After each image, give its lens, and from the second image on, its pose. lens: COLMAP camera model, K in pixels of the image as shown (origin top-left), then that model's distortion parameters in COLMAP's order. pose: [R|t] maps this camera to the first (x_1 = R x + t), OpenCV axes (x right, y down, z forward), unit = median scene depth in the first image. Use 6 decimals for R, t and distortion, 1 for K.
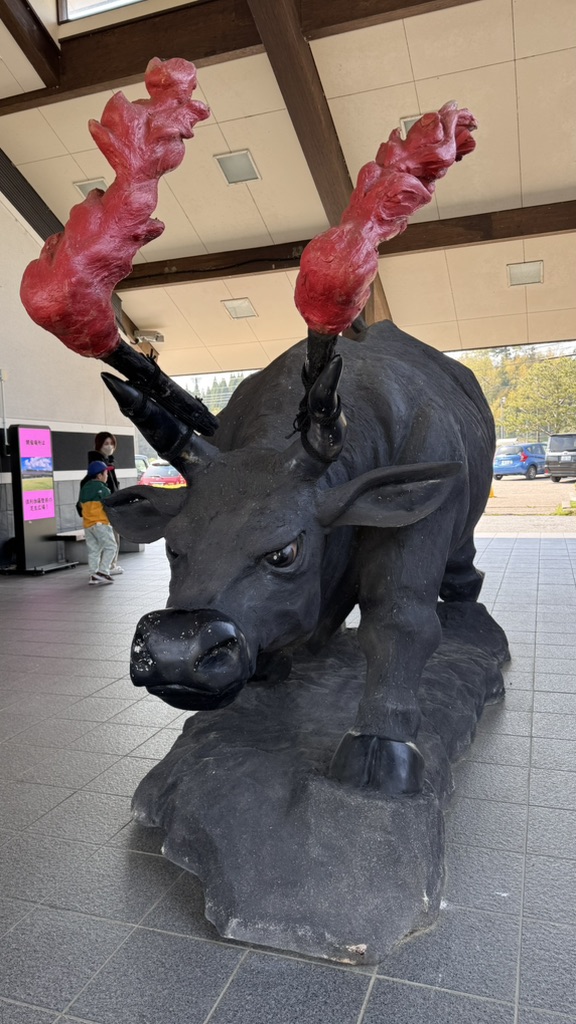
lens RADIAL K [[696.8, 0, 288.0], [0, 696.8, 512.0], [0, 0, 1]] dist [0.081046, -0.116512]
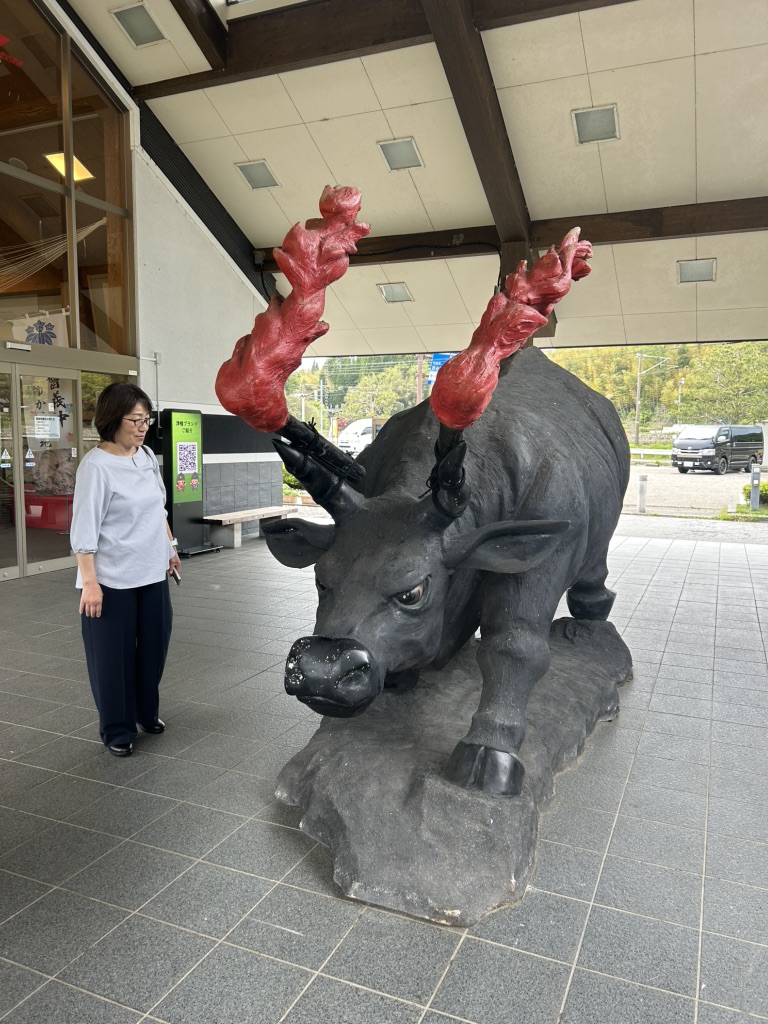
lens RADIAL K [[761.7, 0, 386.6], [0, 761.7, 517.0], [0, 0, 1]] dist [0.050481, -0.062314]
pose [[0.996194, 0.055557, -0.067160, 0.026938], [-0.052600, 0.997600, 0.045030, -0.111509], [0.069500, -0.041326, 0.996726, -0.272686]]
